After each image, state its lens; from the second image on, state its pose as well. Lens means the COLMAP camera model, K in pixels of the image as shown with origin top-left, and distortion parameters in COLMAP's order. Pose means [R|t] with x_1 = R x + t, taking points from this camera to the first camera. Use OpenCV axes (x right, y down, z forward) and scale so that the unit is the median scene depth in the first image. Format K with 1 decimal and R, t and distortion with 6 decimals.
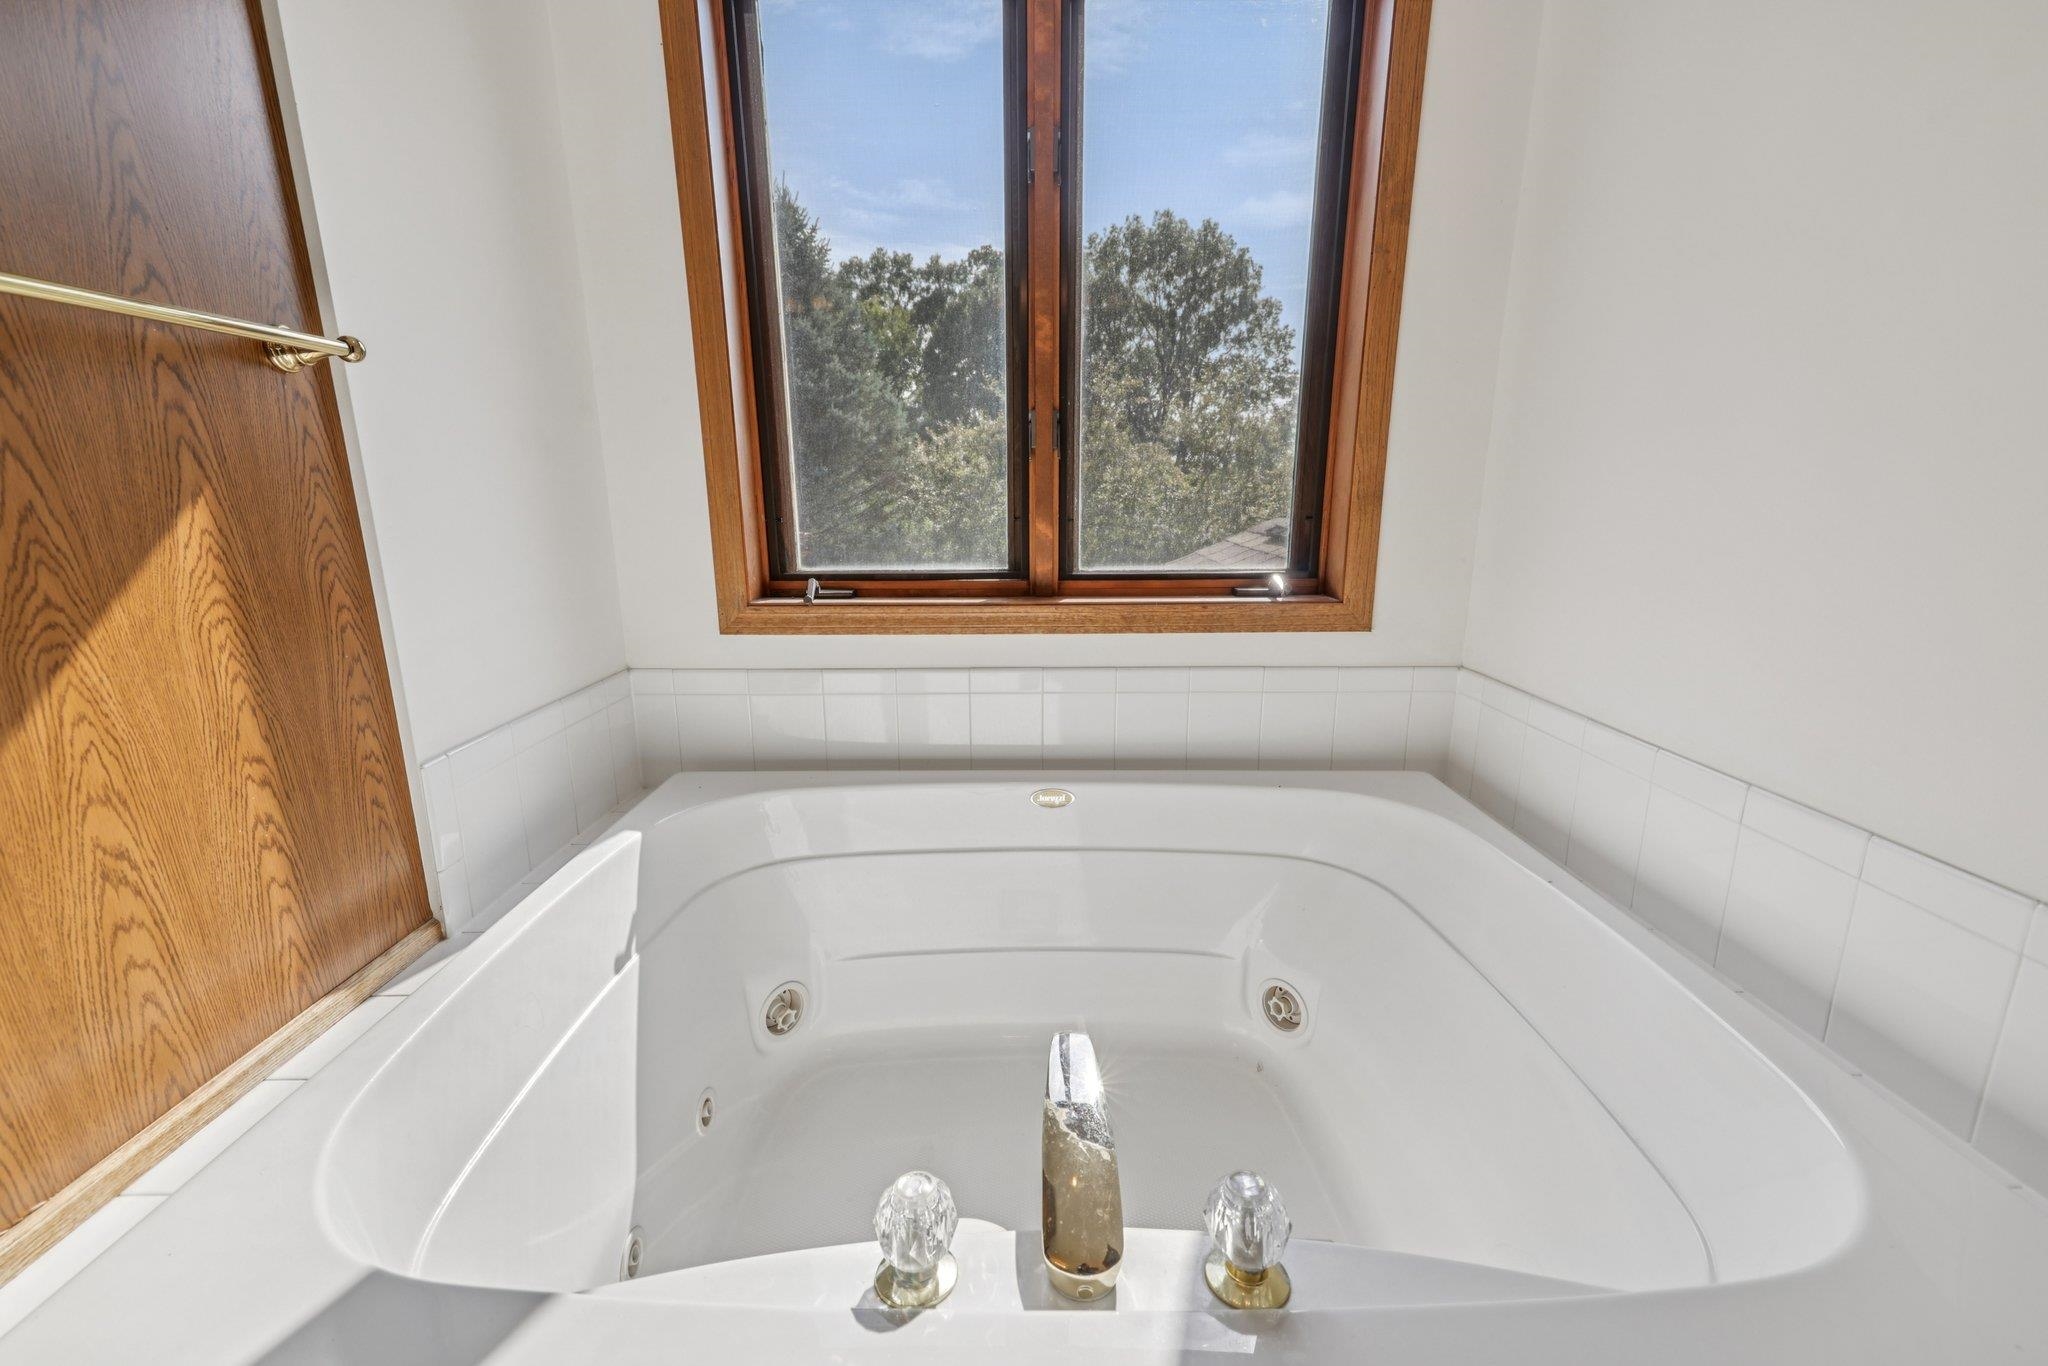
lens RADIAL K [[854.0, 0, 1024.0], [0, 854.0, 683.0], [0, 0, 1]] dist [0.038253, -0.013361]
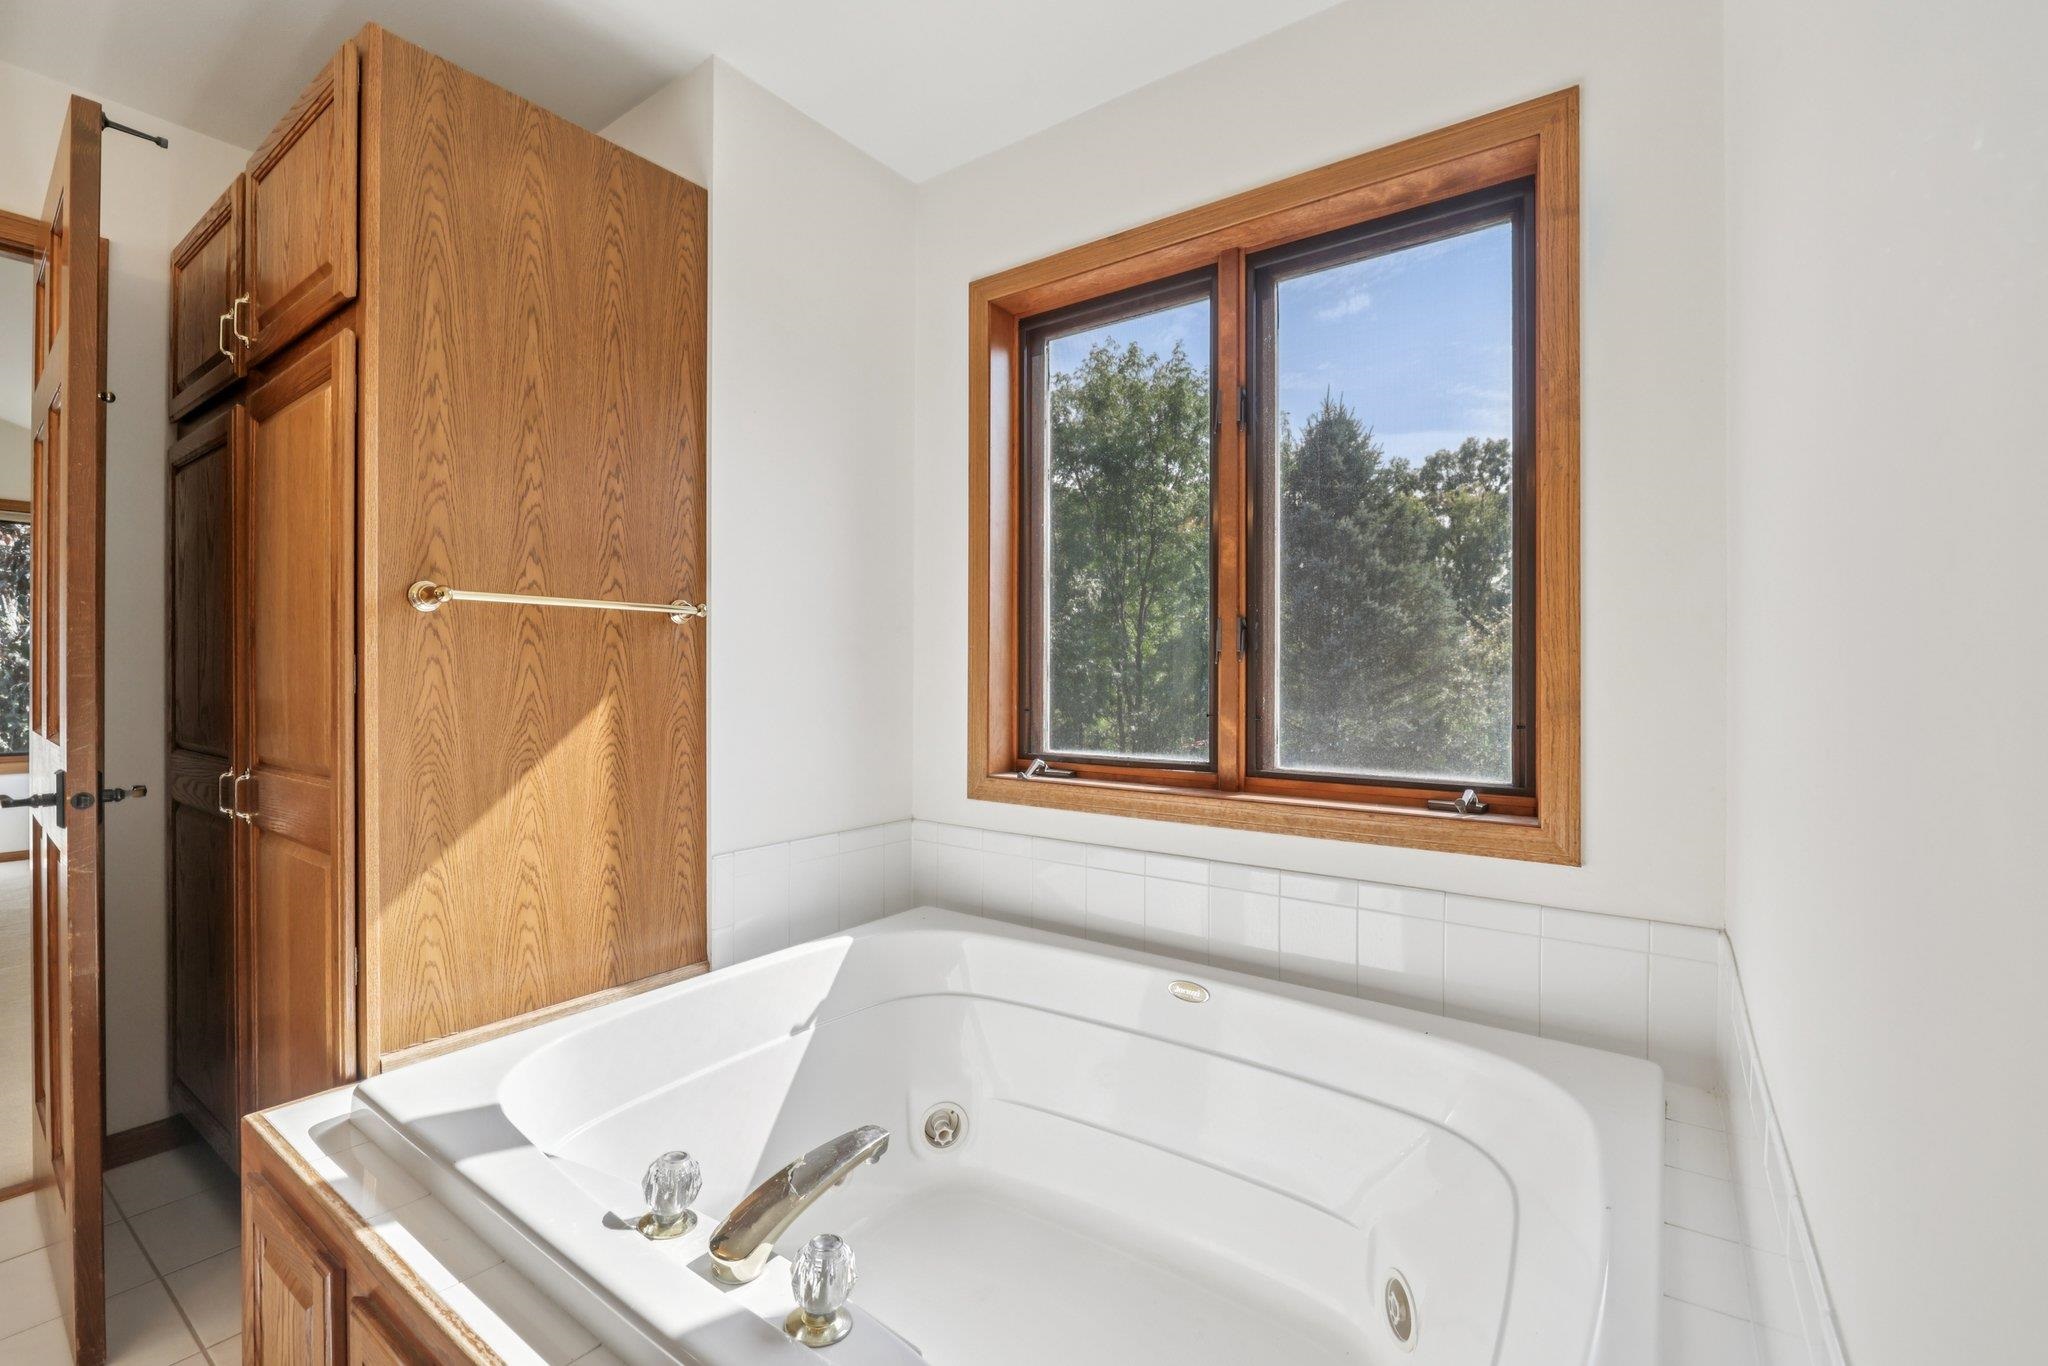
lens RADIAL K [[882.6, 0, 1018.3], [0, 882.6, 676.3], [0, 0, 1]] dist [-0.015609, 0.000462]
pose [[0.800903, 0.008437, -0.598735, 0.481301], [-0.141929, 0.974082, -0.176127, -0.014266], [0.581730, 0.226038, 0.781343, -0.001177]]
